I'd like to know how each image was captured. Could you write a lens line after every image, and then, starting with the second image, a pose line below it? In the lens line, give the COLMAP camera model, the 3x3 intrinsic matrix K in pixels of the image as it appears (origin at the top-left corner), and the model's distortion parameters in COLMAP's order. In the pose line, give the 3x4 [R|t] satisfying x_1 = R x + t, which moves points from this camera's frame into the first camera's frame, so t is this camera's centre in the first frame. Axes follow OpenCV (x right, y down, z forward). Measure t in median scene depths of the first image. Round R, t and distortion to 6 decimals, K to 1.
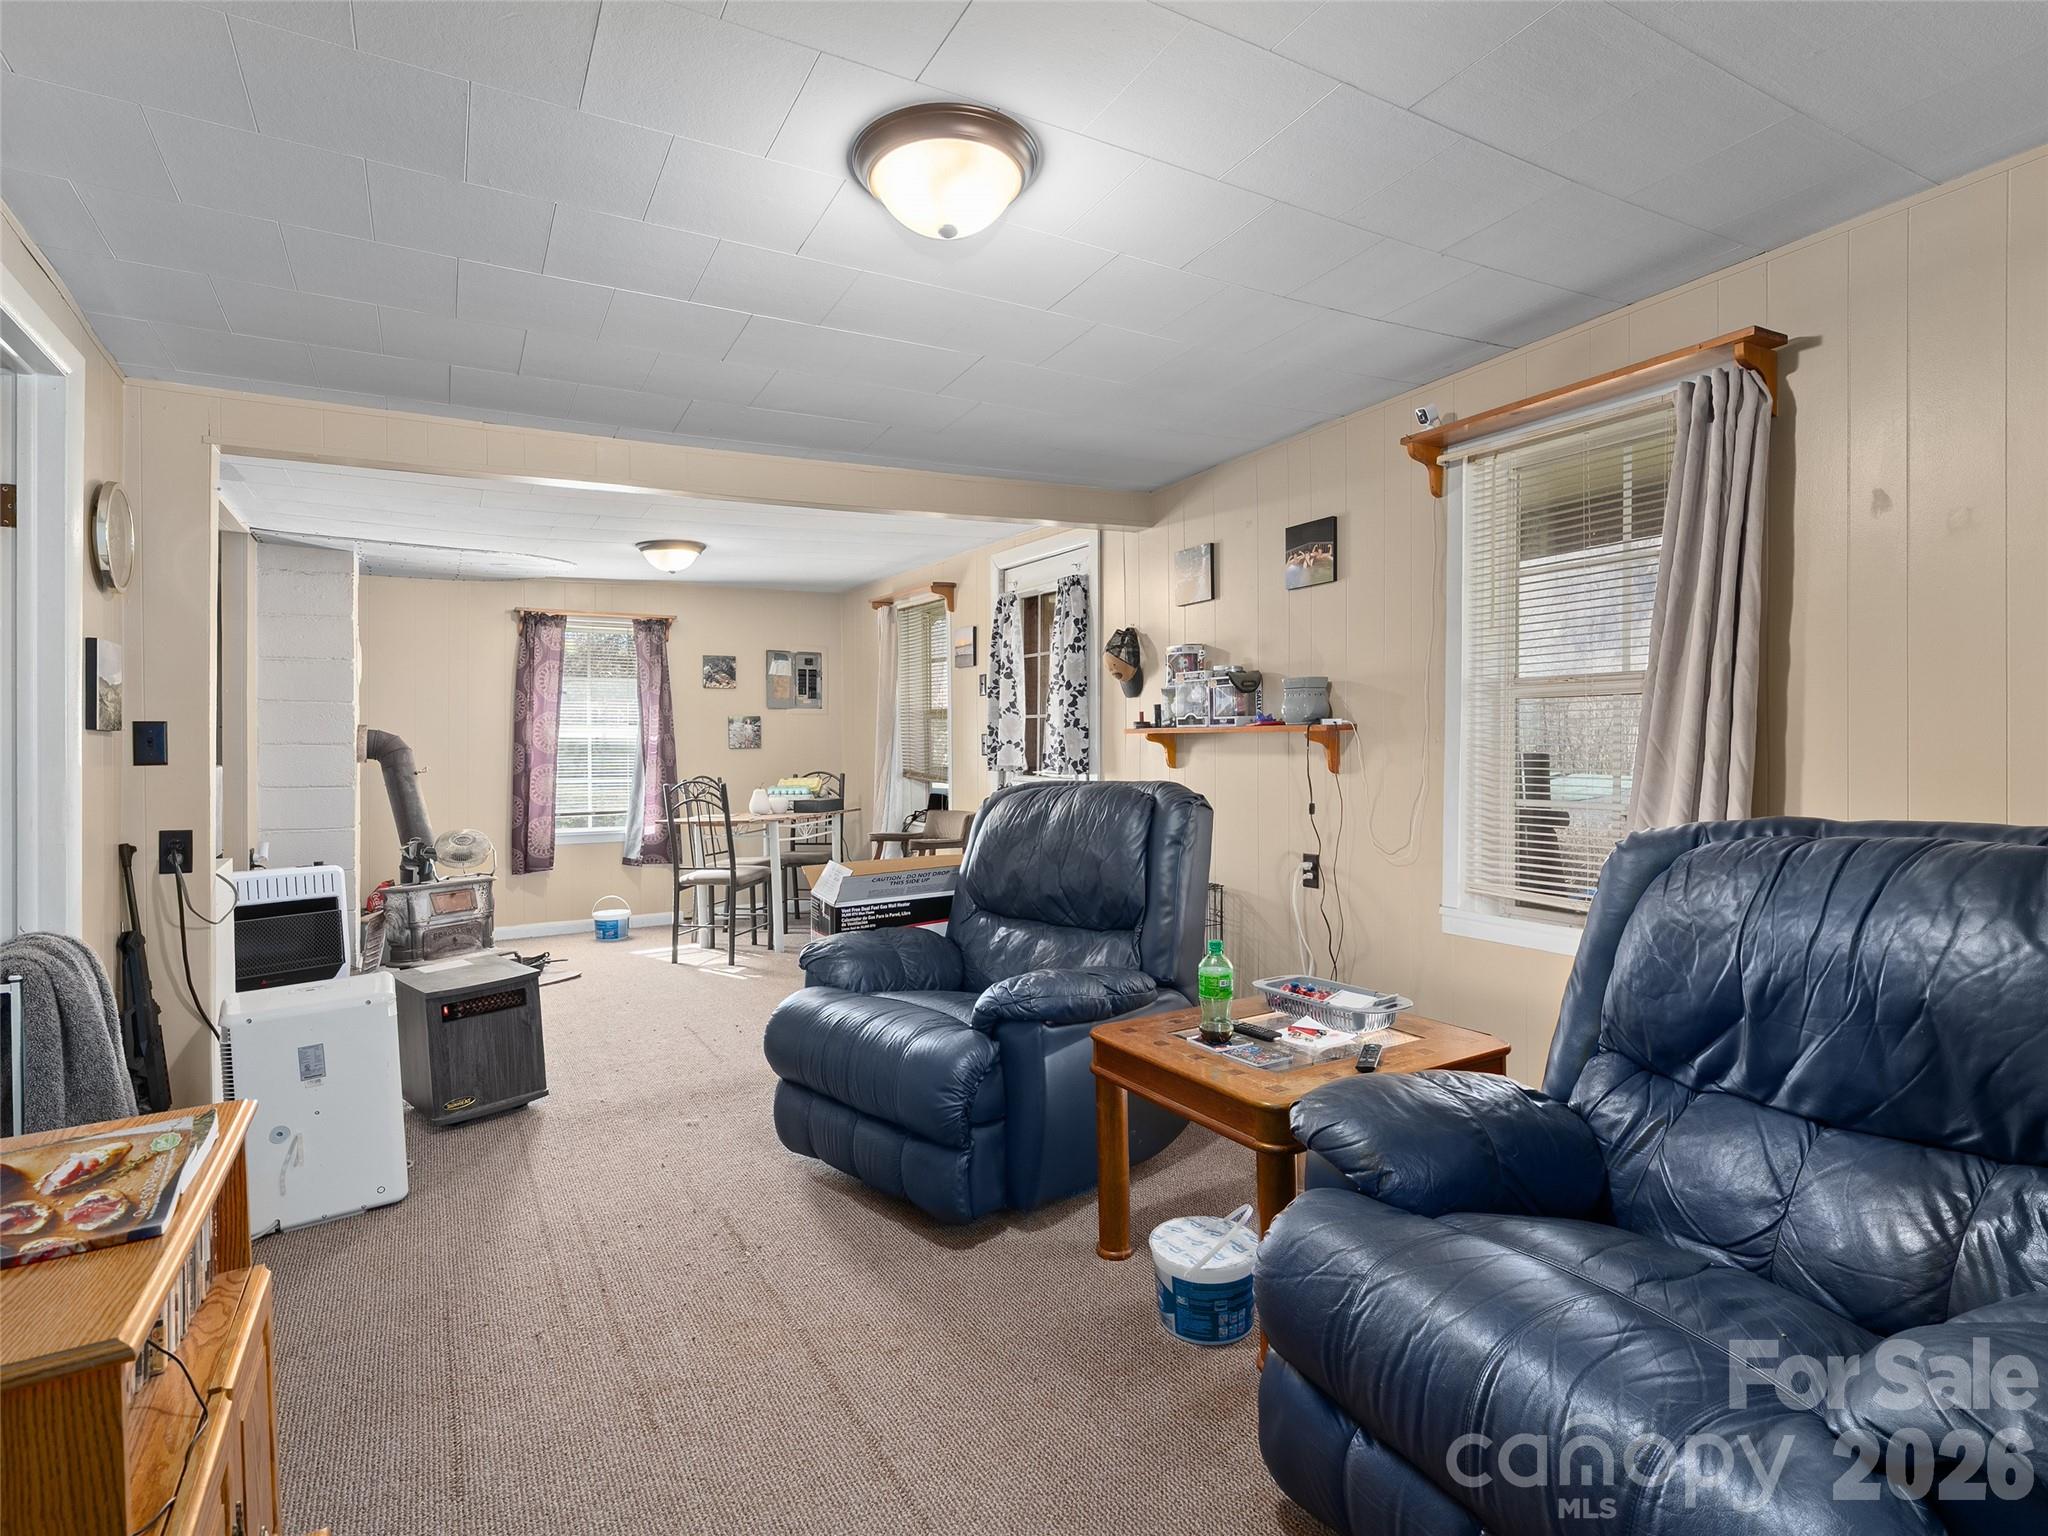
lens RADIAL K [[1033.5, 0, 1026.0], [0, 1033.5, 761.0], [0, 0, 1]] dist [-0.010328, 0.003503]
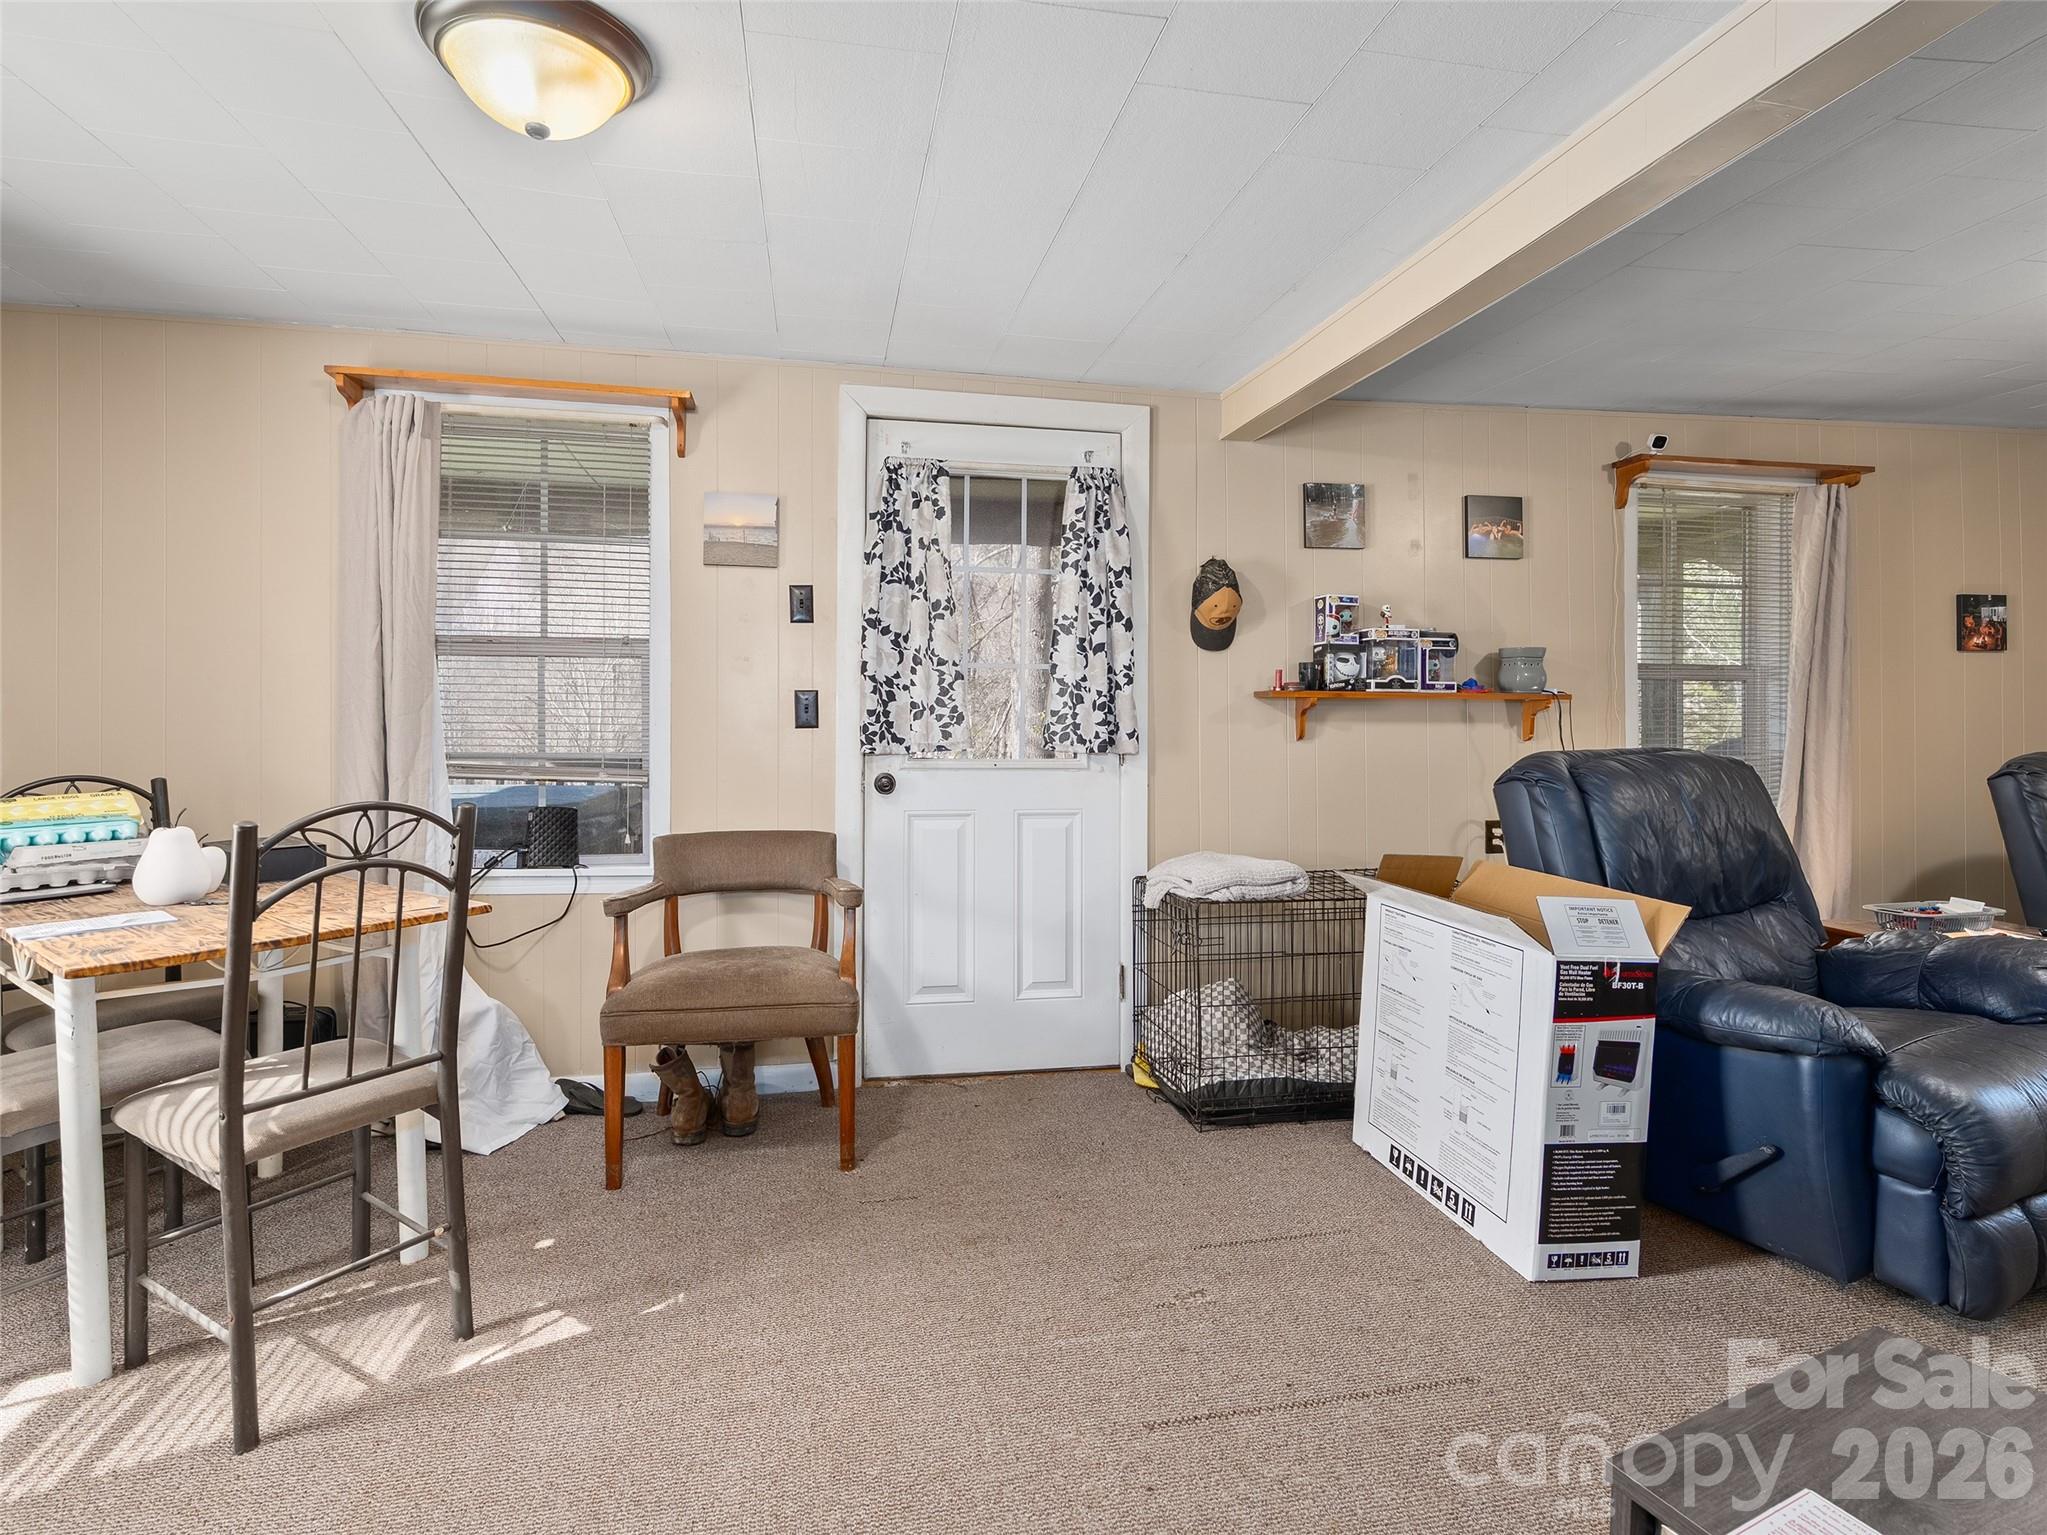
lens RADIAL K [[1033.0, 0, 1015.3], [0, 1033.0, 758.1], [0, 0, 1]] dist [-0.010328, 0.003503]
pose [[0.339872, -0.016358, 0.940329, -0.567195], [0.013072, 0.999834, 0.012668, 0.006241], [-0.940381, 0.007986, 0.340030, 0.732804]]
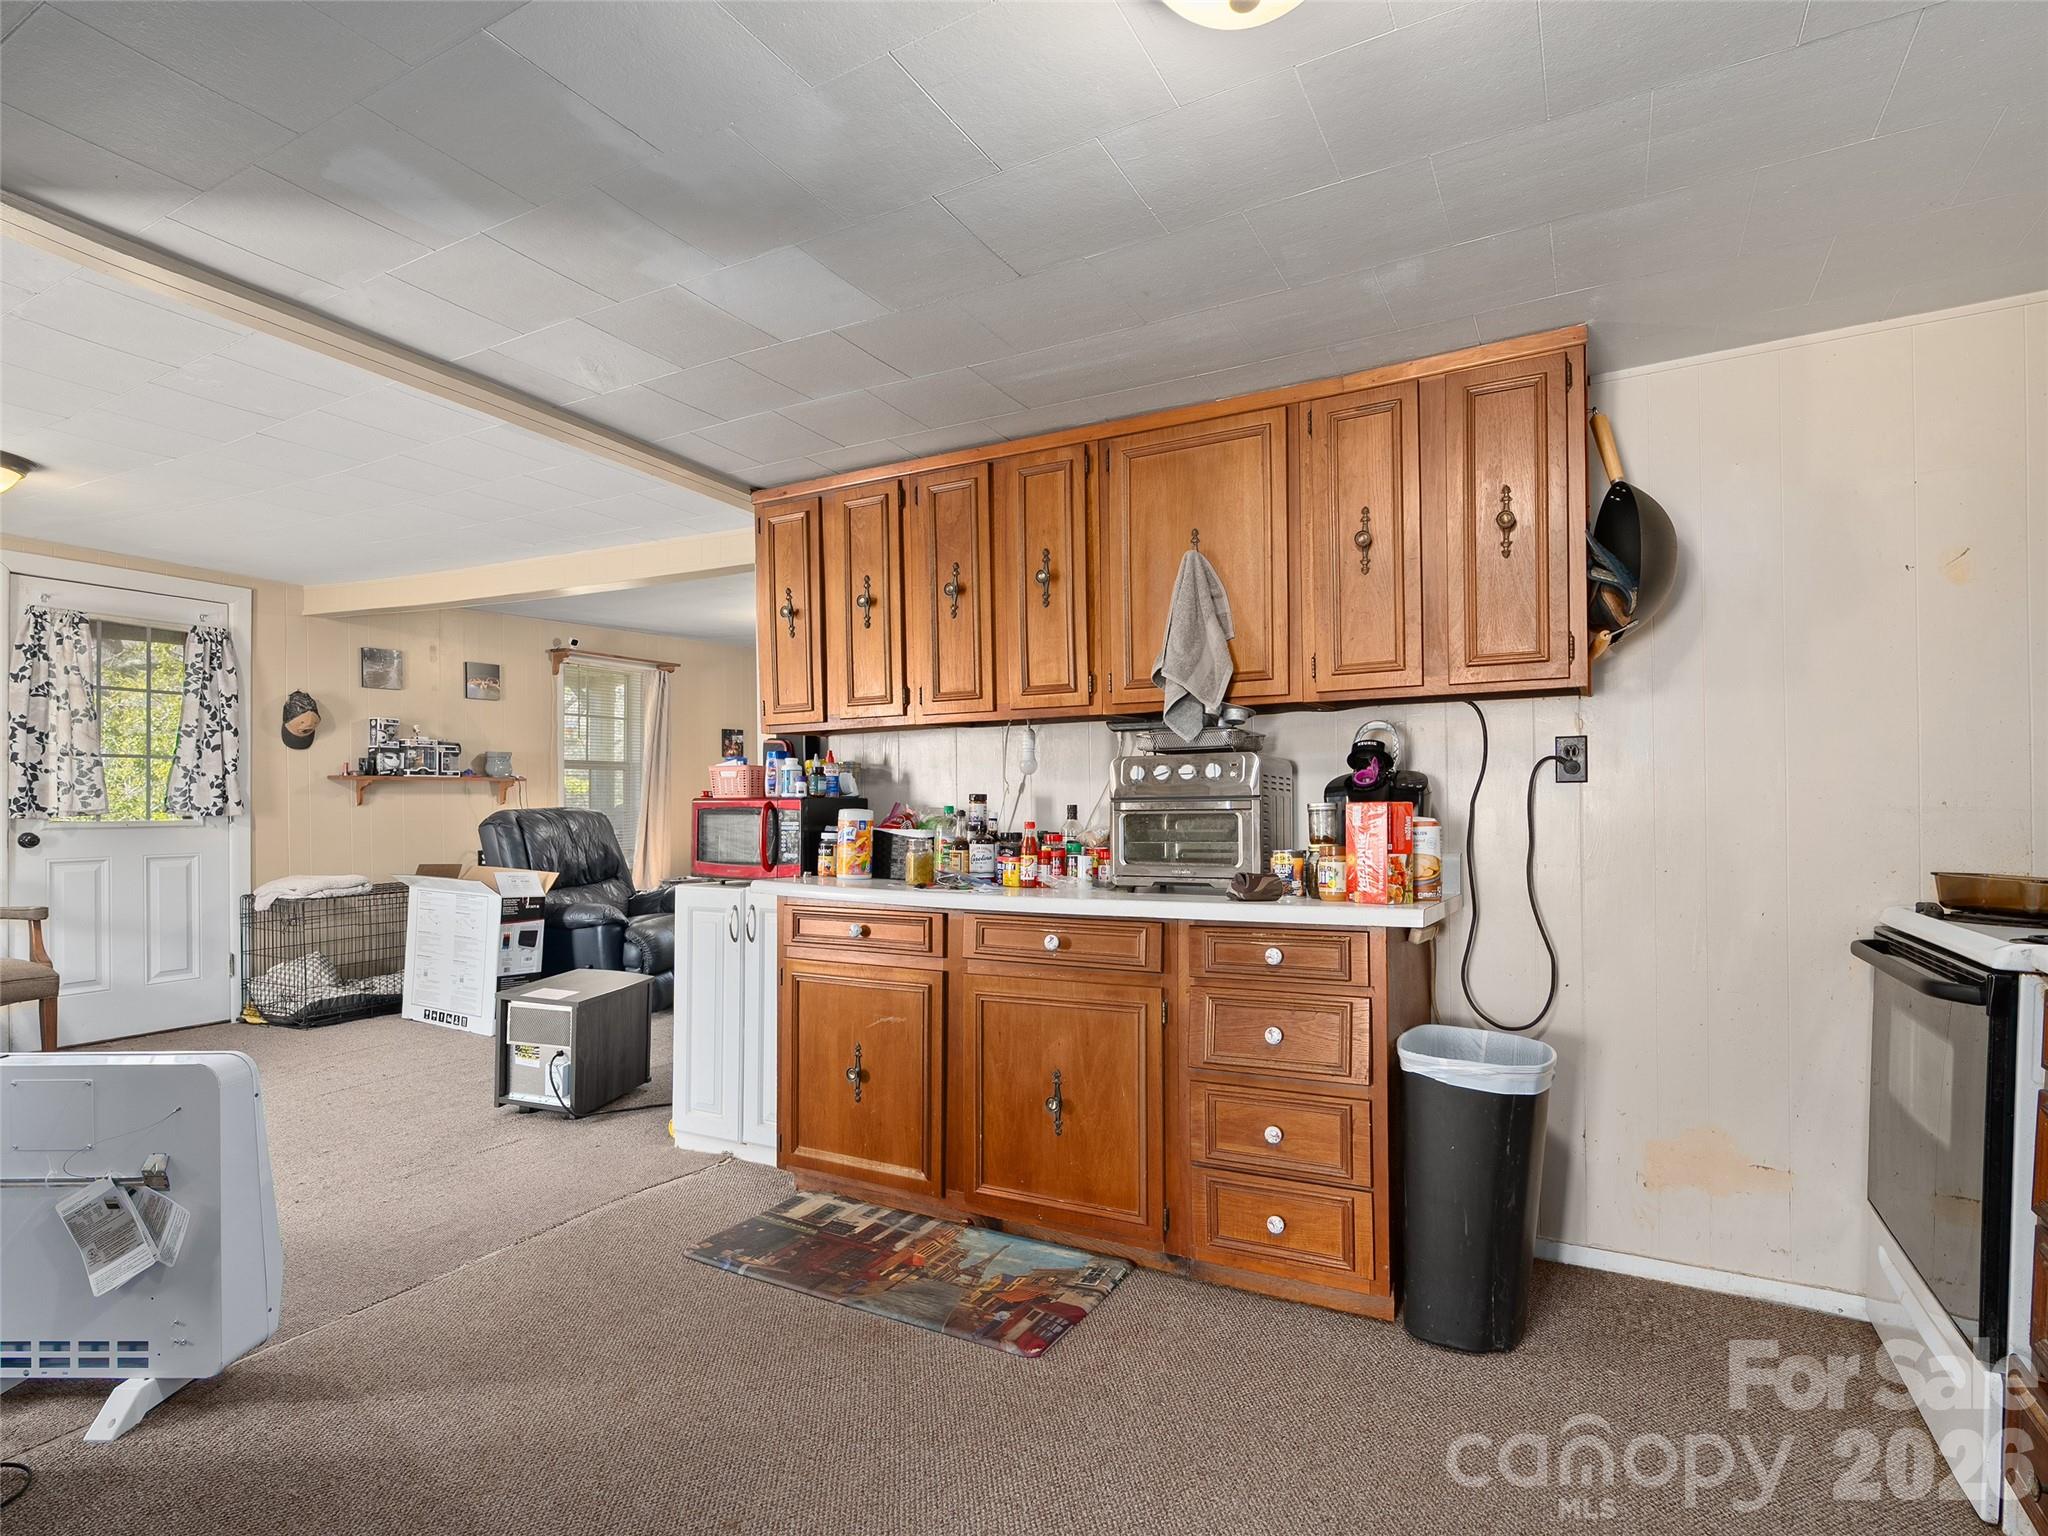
lens RADIAL K [[1033.5, 0, 1019.0], [0, 1033.5, 774.8], [0, 0, 1]] dist [-0.010328, 0.003503]
pose [[-0.519753, 0.021415, 0.854048, -1.157749], [0.018992, 0.999728, -0.013510, 0.001201], [-0.854106, 0.009199, -0.520018, 0.756592]]
